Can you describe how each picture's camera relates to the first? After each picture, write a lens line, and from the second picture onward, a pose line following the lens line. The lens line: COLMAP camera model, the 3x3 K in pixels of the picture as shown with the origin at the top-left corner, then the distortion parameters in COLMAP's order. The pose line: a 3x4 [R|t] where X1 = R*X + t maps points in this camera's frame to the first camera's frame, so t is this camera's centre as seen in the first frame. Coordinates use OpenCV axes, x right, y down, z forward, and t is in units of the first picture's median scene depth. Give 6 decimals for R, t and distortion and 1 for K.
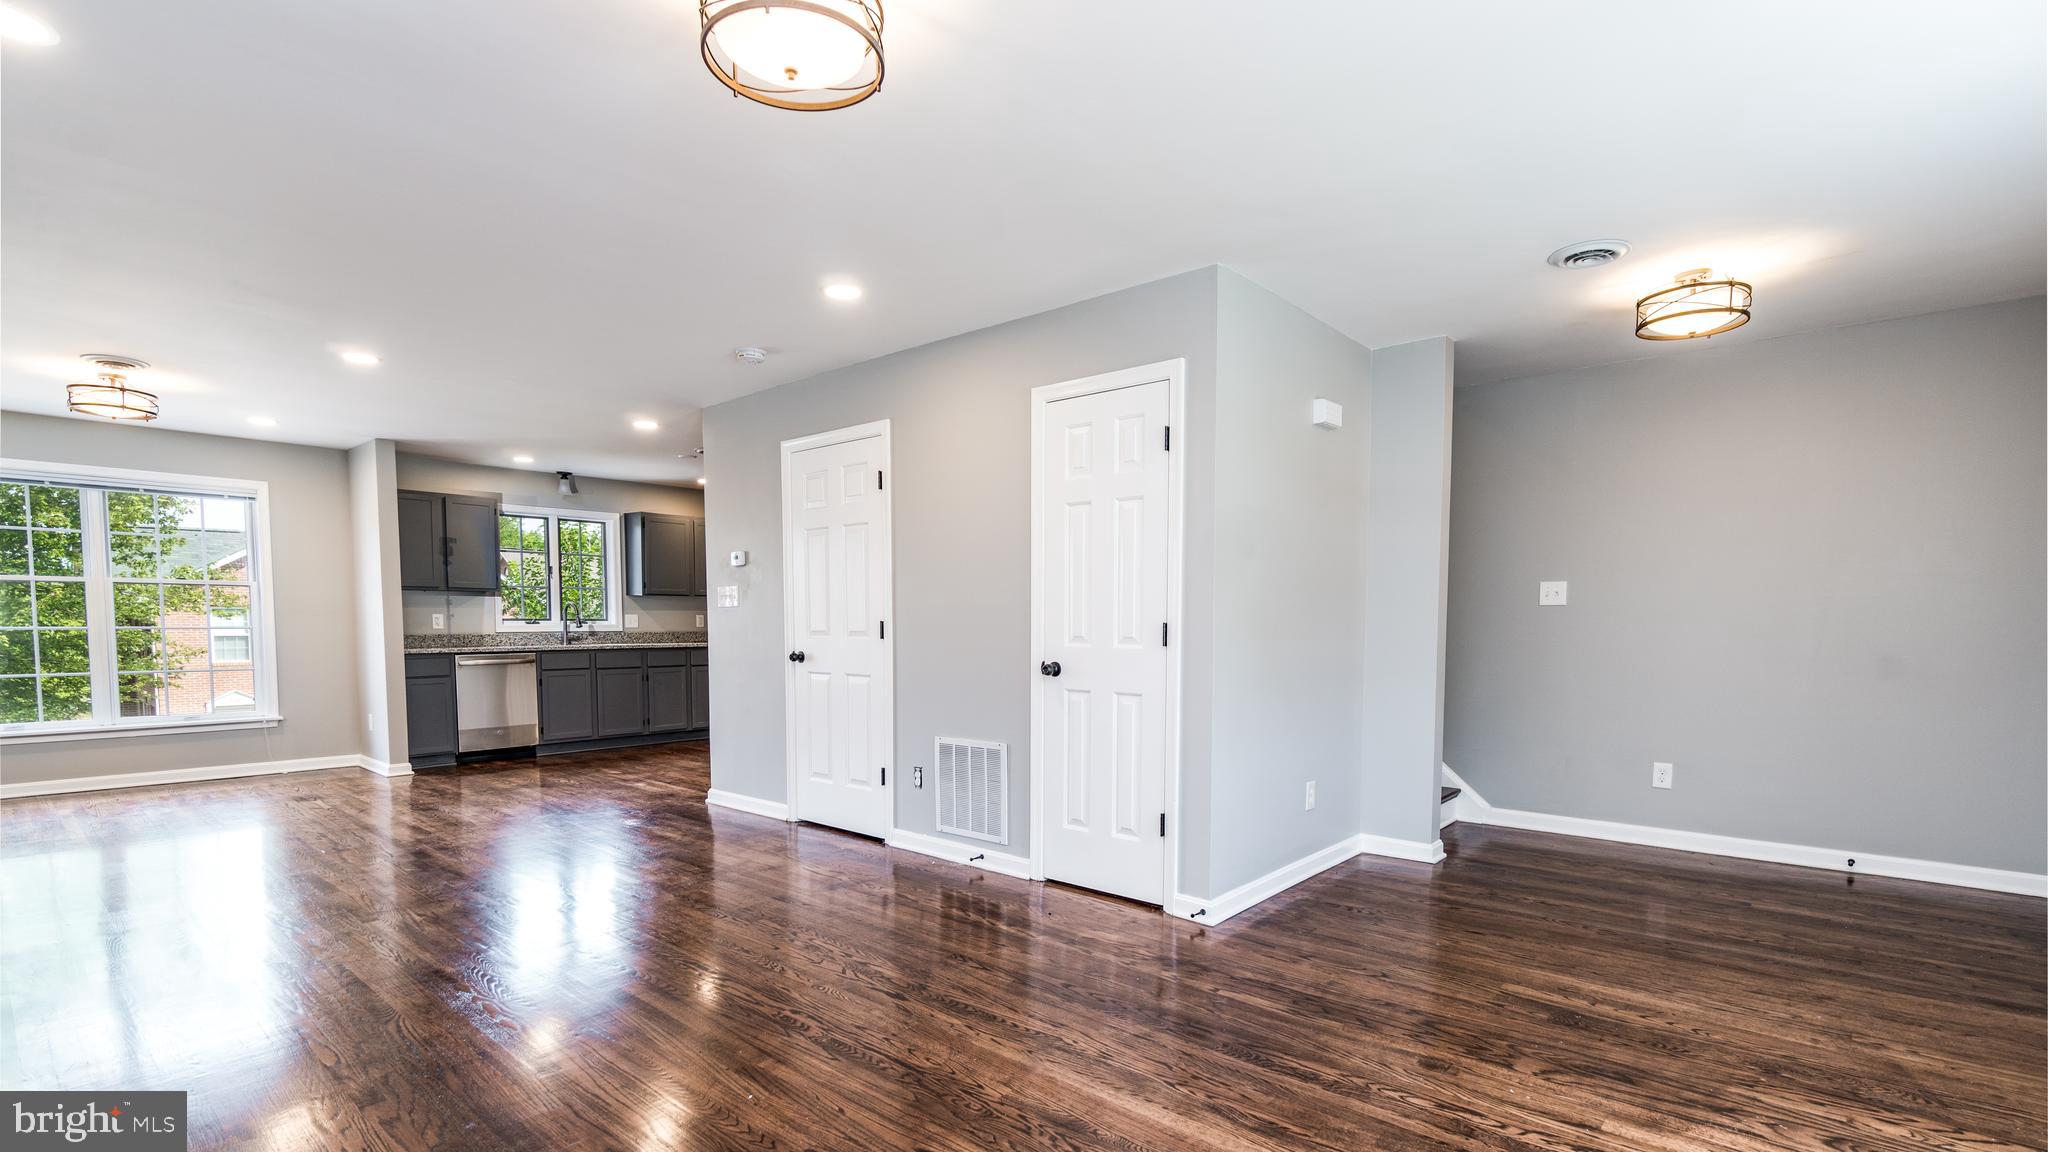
lens RADIAL K [[947.3, 0, 1029.8], [0, 947.3, 682.6], [0, 0, 1]] dist [-0.006098, -0.001605]
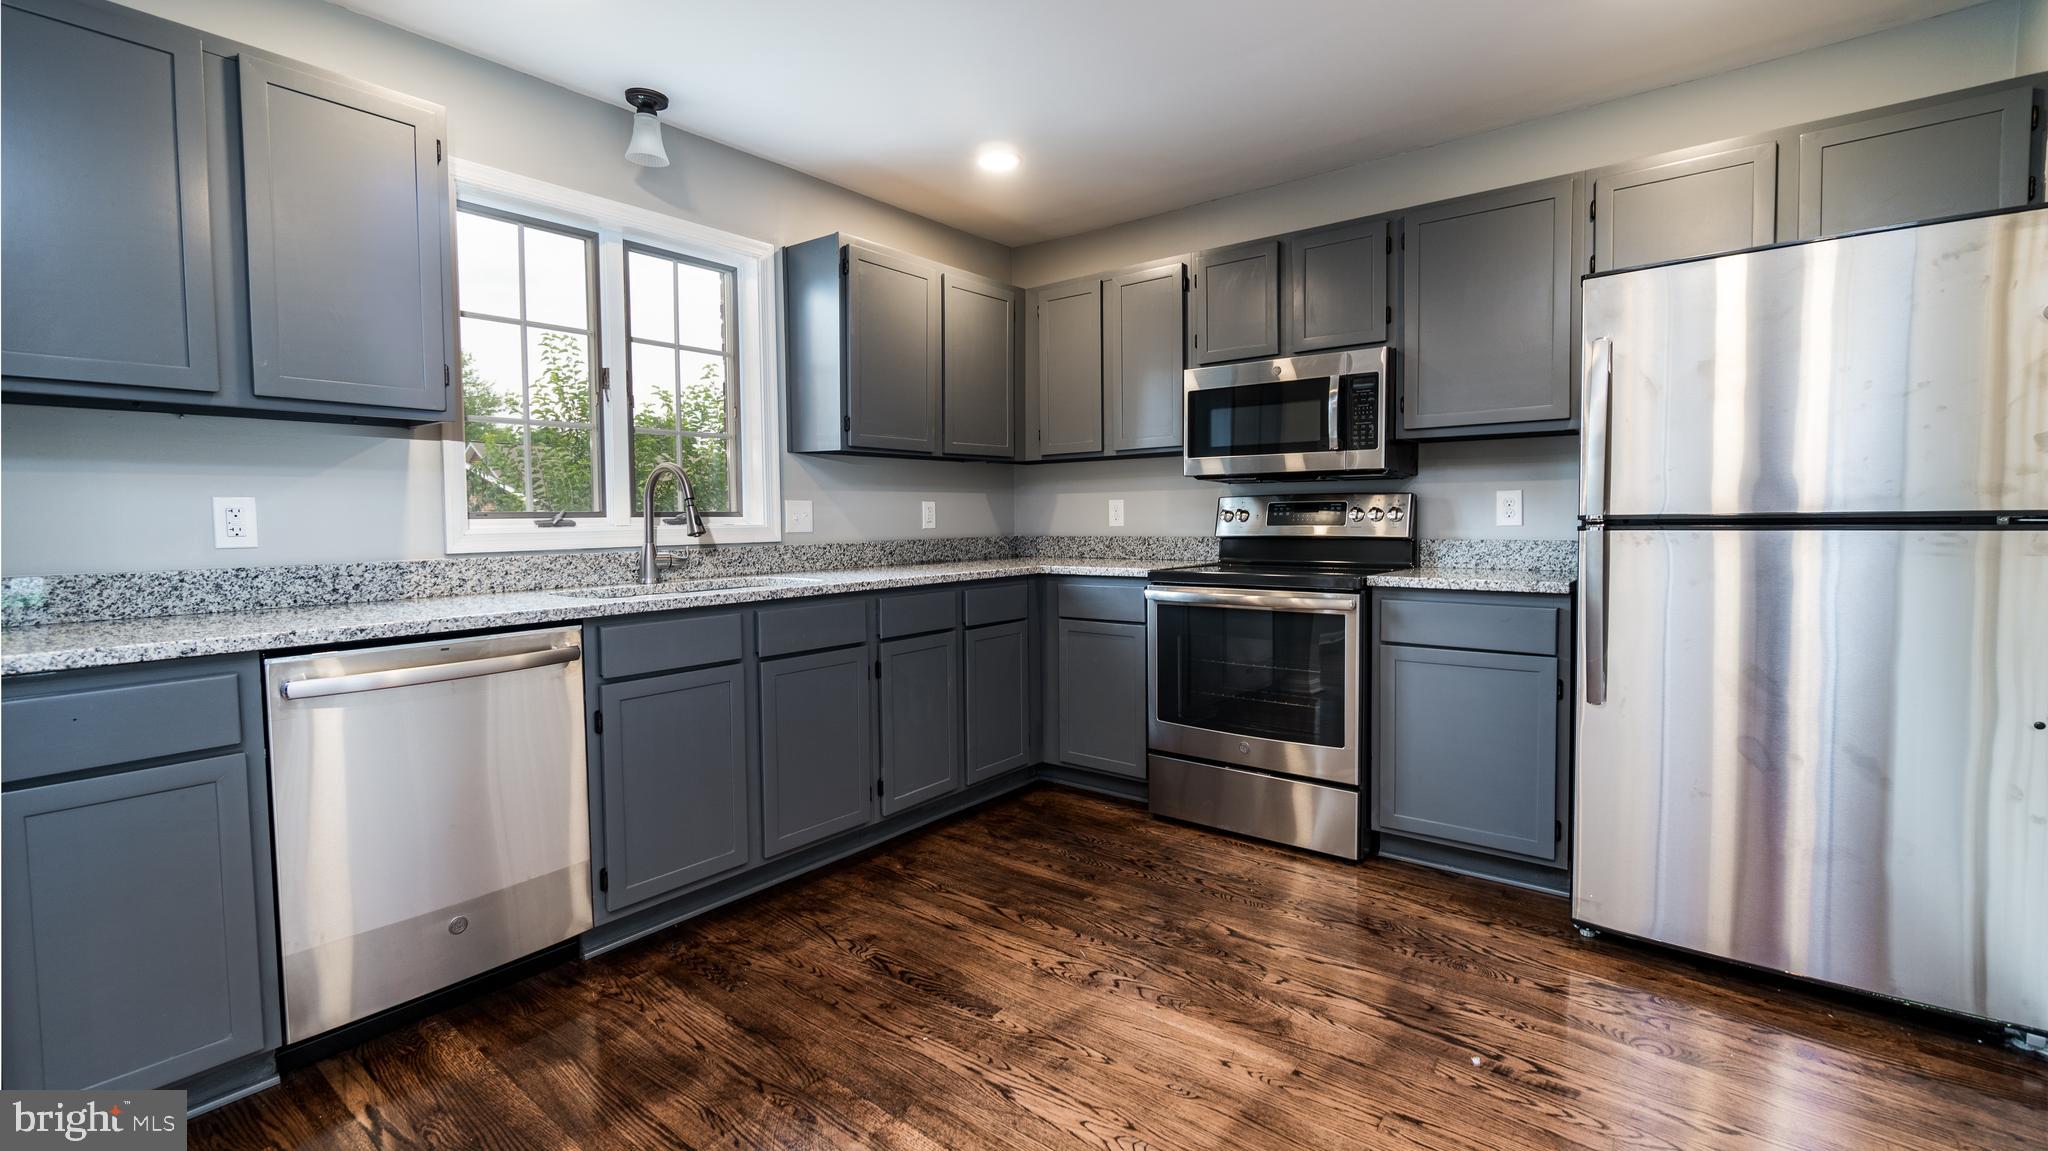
lens RADIAL K [[887.8, 0, 1022.4], [0, 887.8, 556.4], [0, 0, 1]] dist [-0.010028, -0.000012]
pose [[0.998912, -0.012066, 0.045038, -0.364570], [0.012979, 0.999715, -0.020014, -0.041974], [-0.044784, 0.020577, 0.998785, 0.657576]]
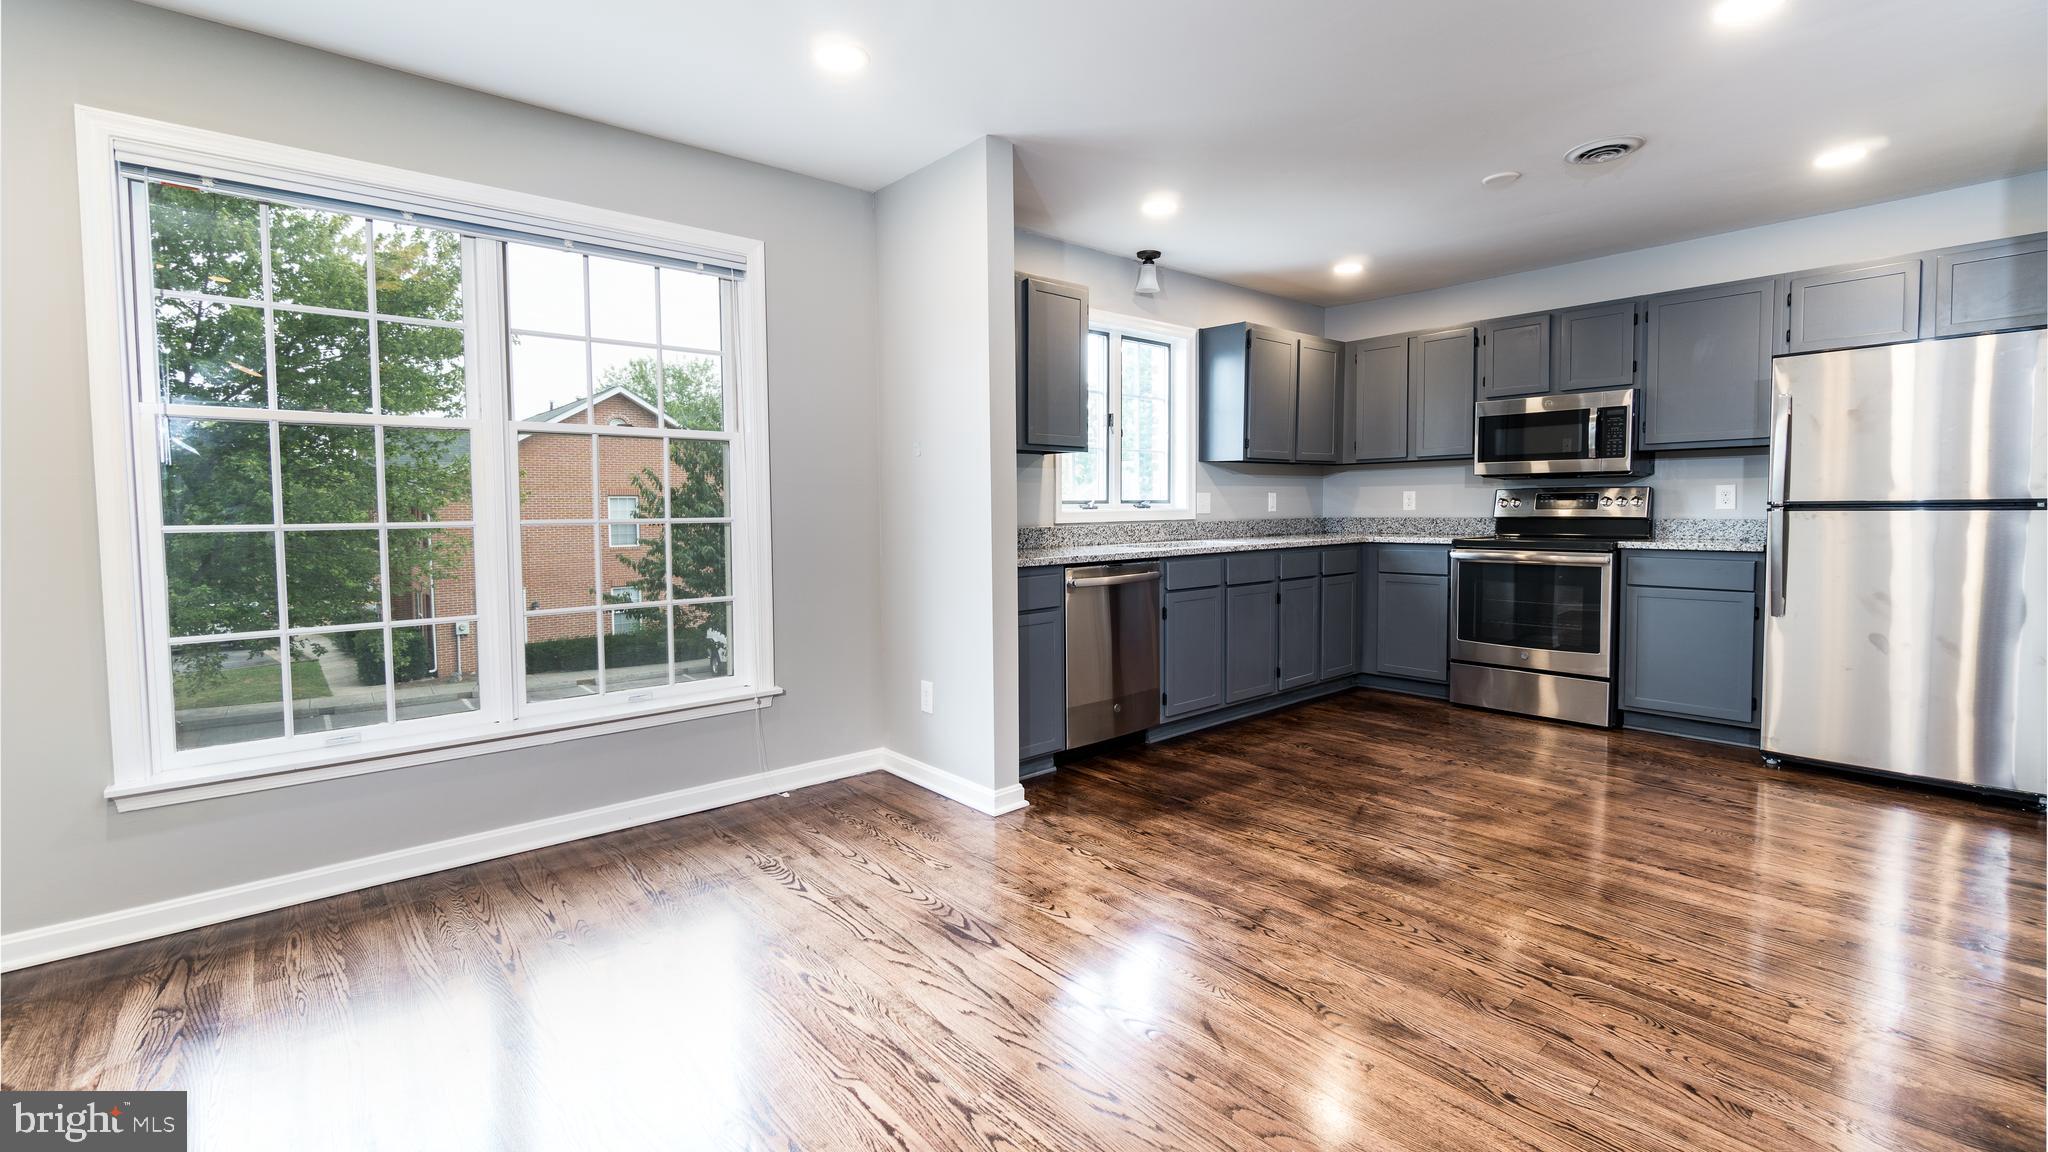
lens RADIAL K [[887.8, 0, 1016.6], [0, 887.8, 556.7], [0, 0, 1]] dist [-0.010028, -0.000012]
pose [[0.989177, -0.001810, -0.146716, -0.485551], [0.000702, 0.999971, -0.007601, -0.027586], [0.146725, 0.007415, 0.989150, 0.435382]]
